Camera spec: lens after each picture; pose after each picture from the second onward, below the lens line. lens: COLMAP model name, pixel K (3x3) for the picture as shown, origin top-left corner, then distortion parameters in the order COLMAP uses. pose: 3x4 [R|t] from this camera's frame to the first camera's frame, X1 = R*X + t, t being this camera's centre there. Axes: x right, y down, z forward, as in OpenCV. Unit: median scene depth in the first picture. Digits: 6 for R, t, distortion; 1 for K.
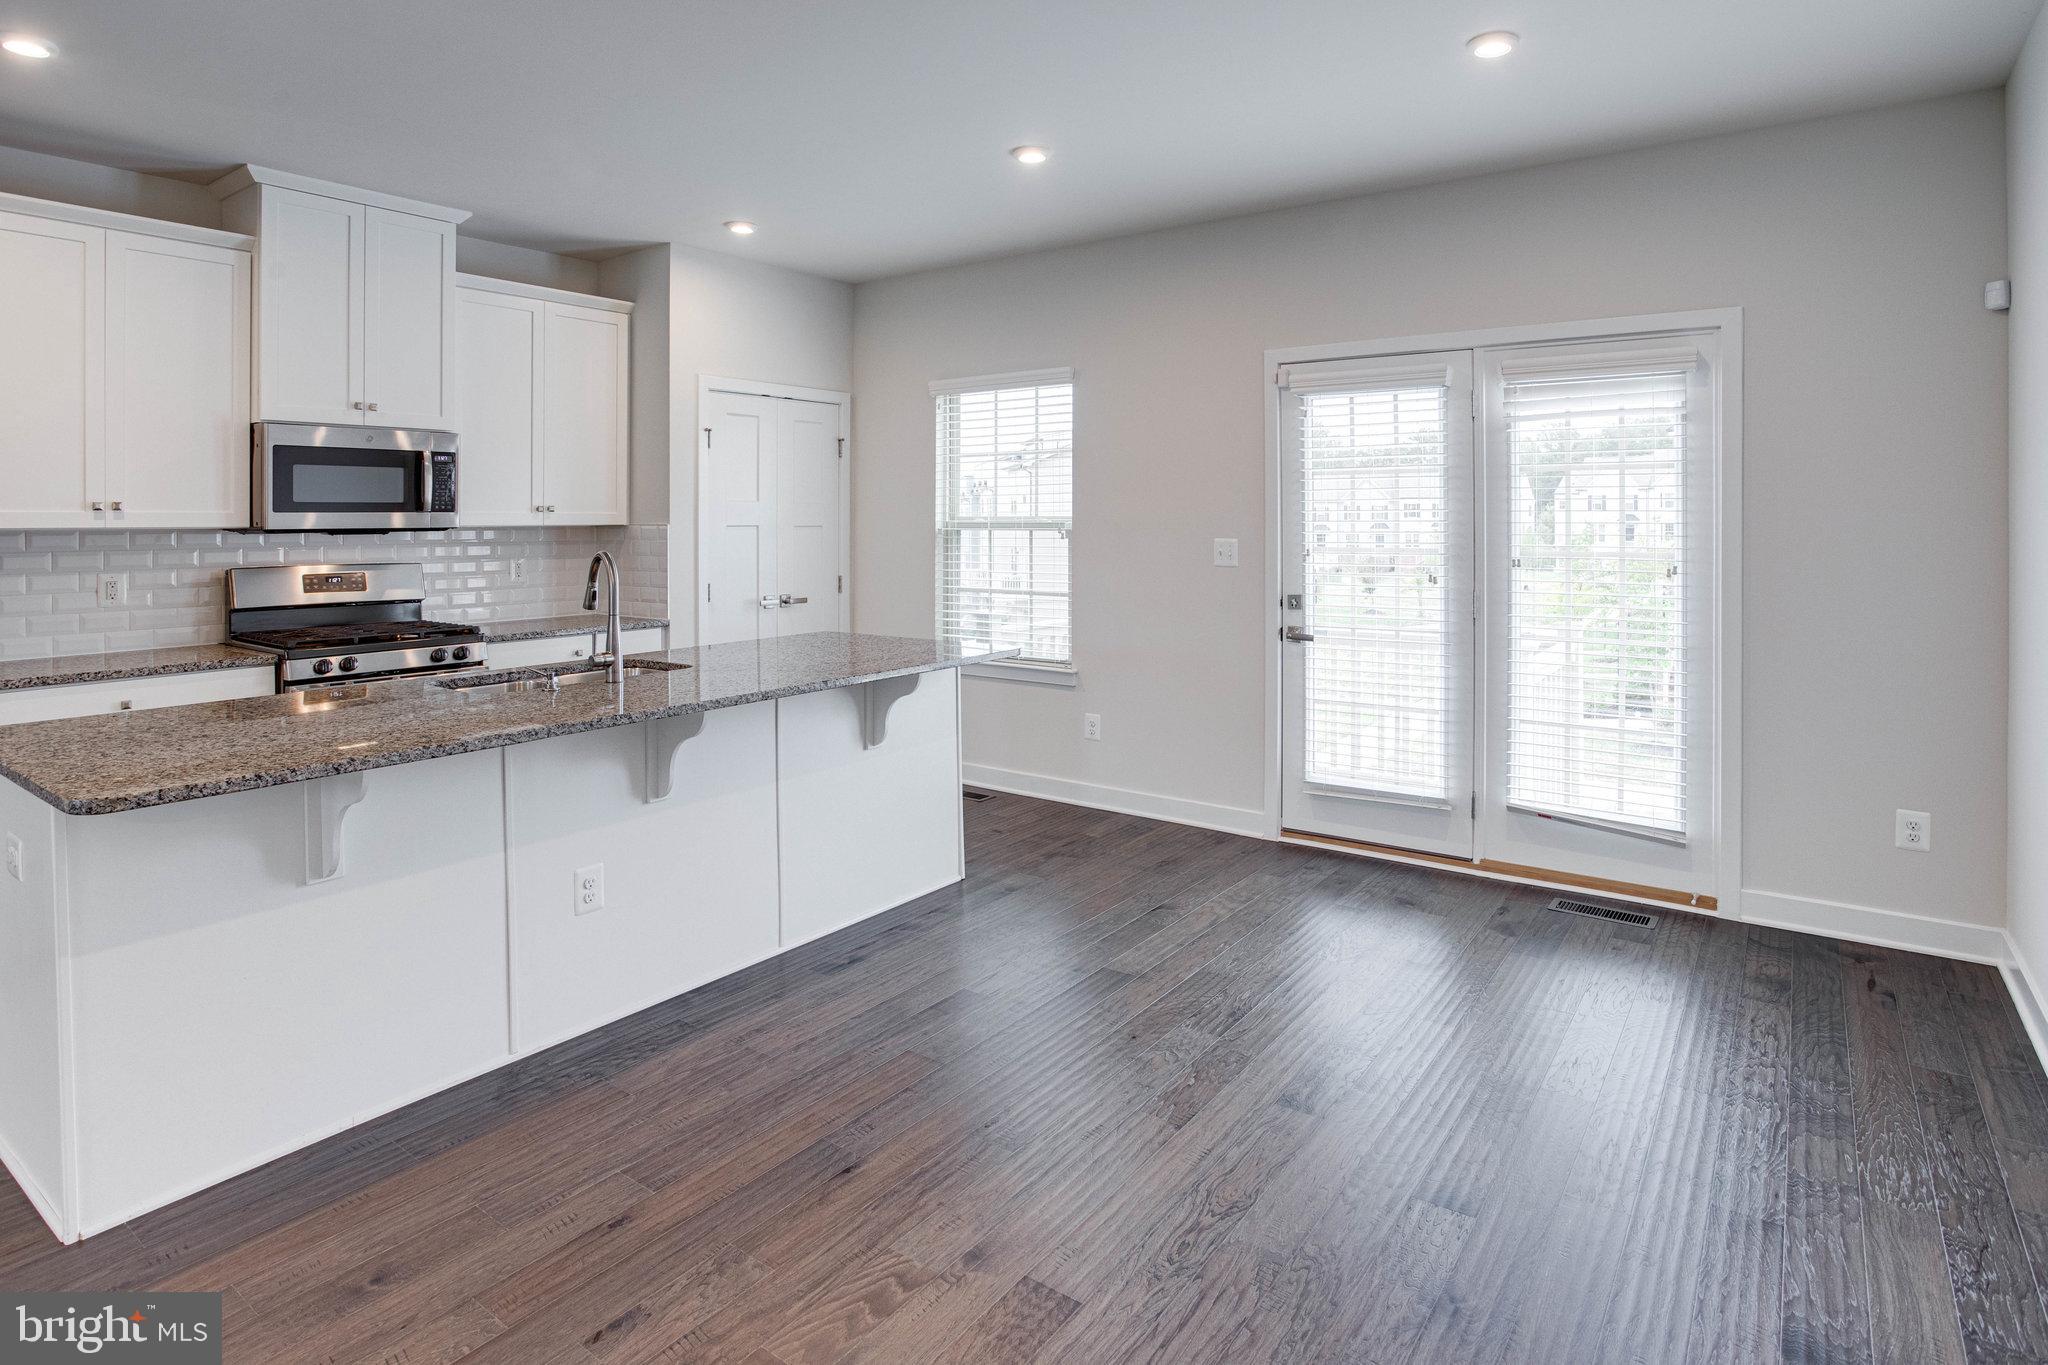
lens RADIAL K [[1102.5, 0, 954.9], [0, 1102.5, 513.6], [0, 0, 1]] dist [-0.050128, 0.011343]
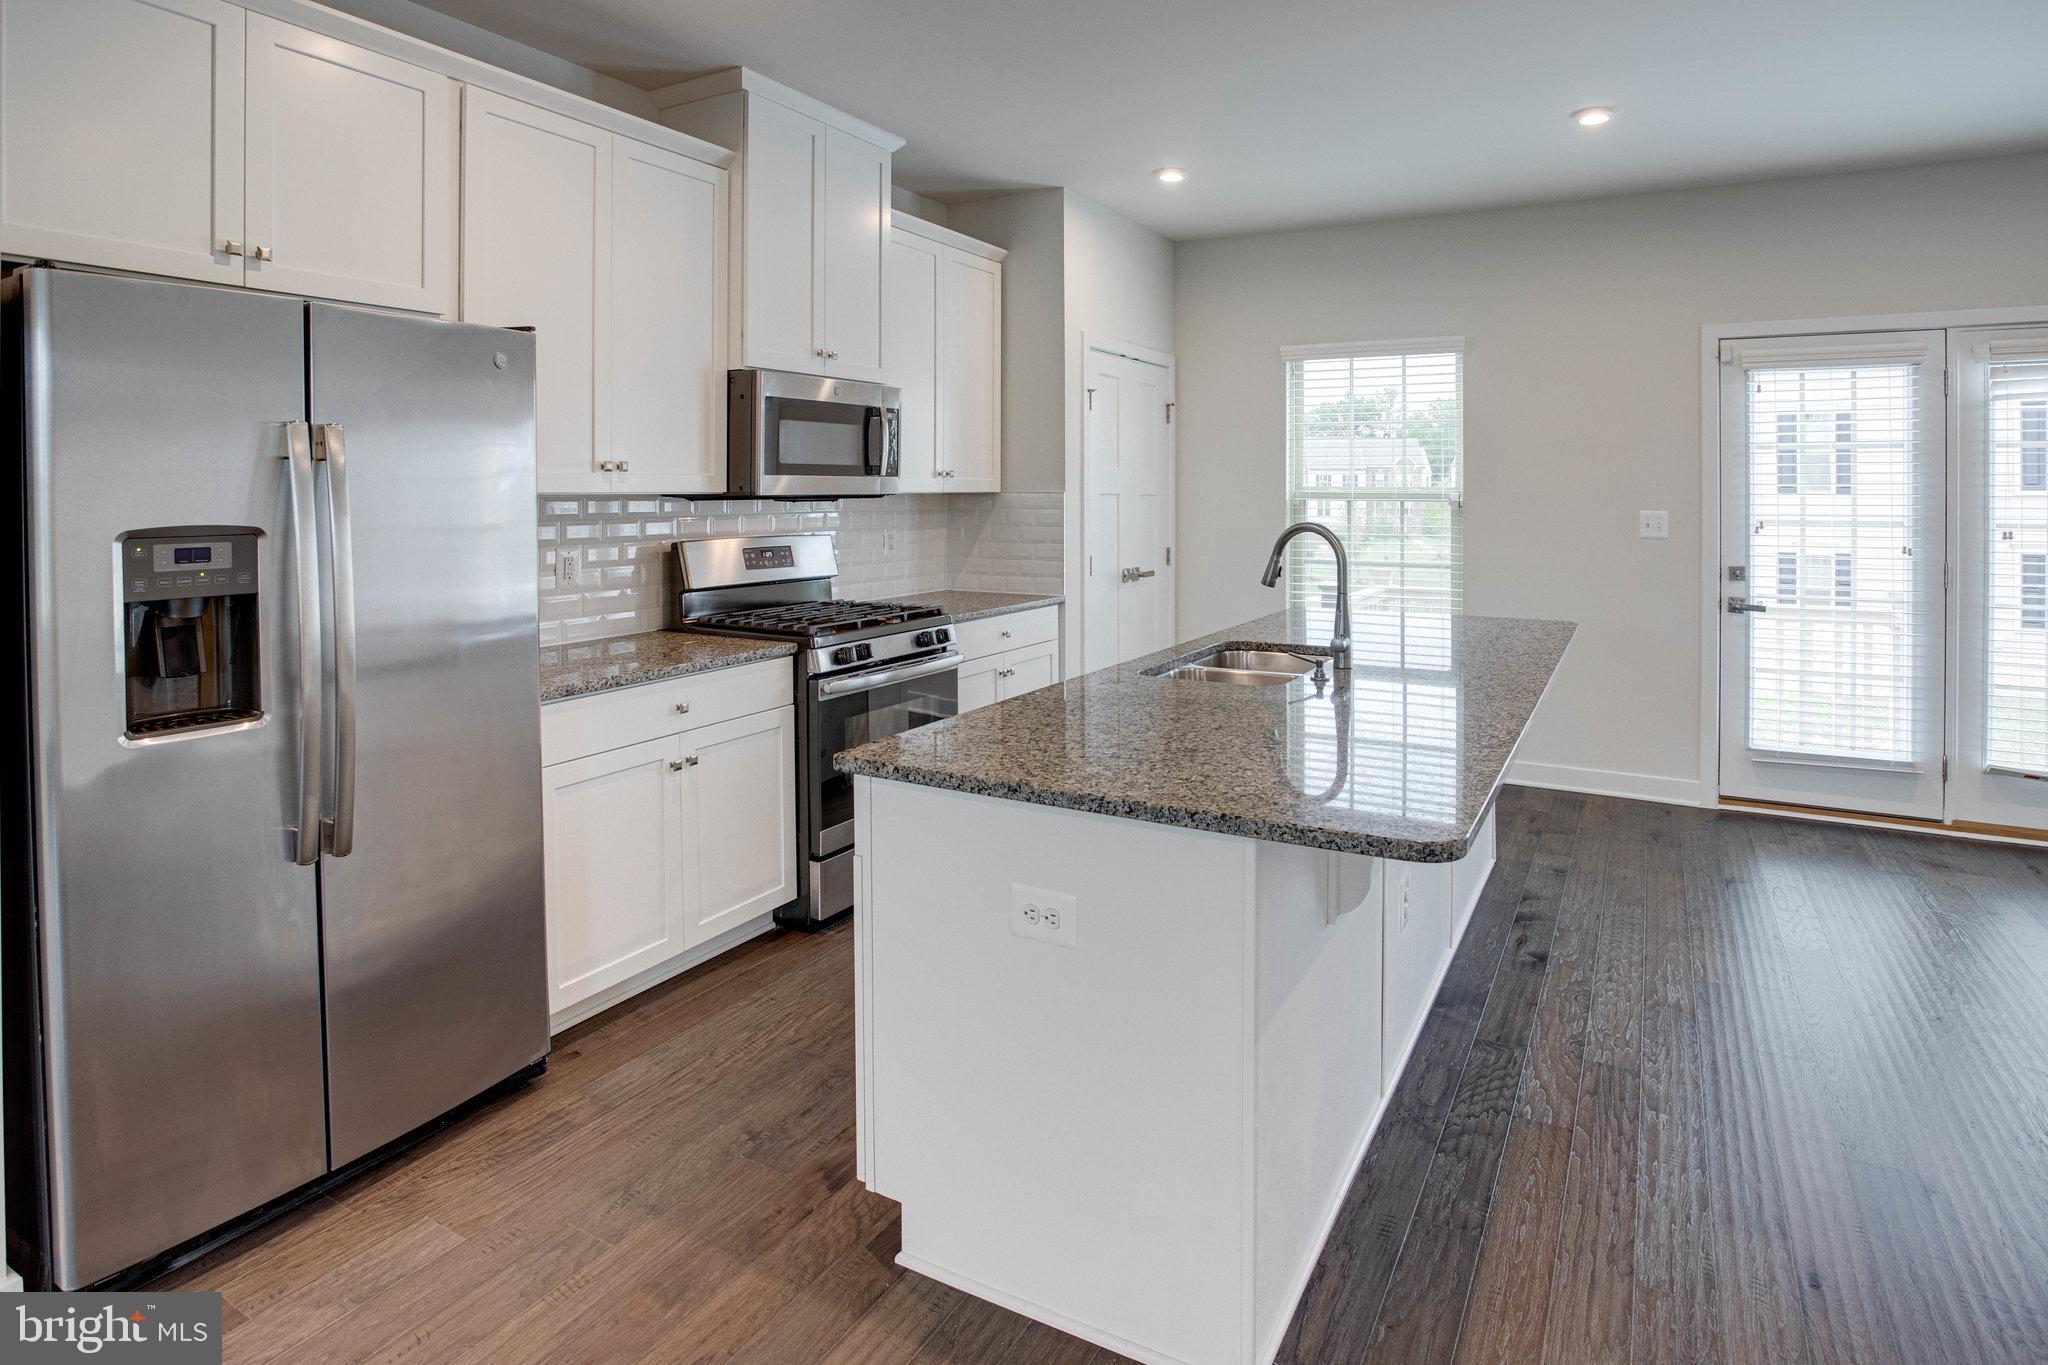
lens RADIAL K [[1111.5, 0, 1025.9], [0, 1111.5, 483.2], [0, 0, 1]] dist [-0.035916, 0.012928]
pose [[0.988458, 0.008481, 0.151257, -0.518442], [-0.008507, 0.999964, -0.000474, 0.003283], [-0.151255, -0.000818, 0.988494, 0.096598]]
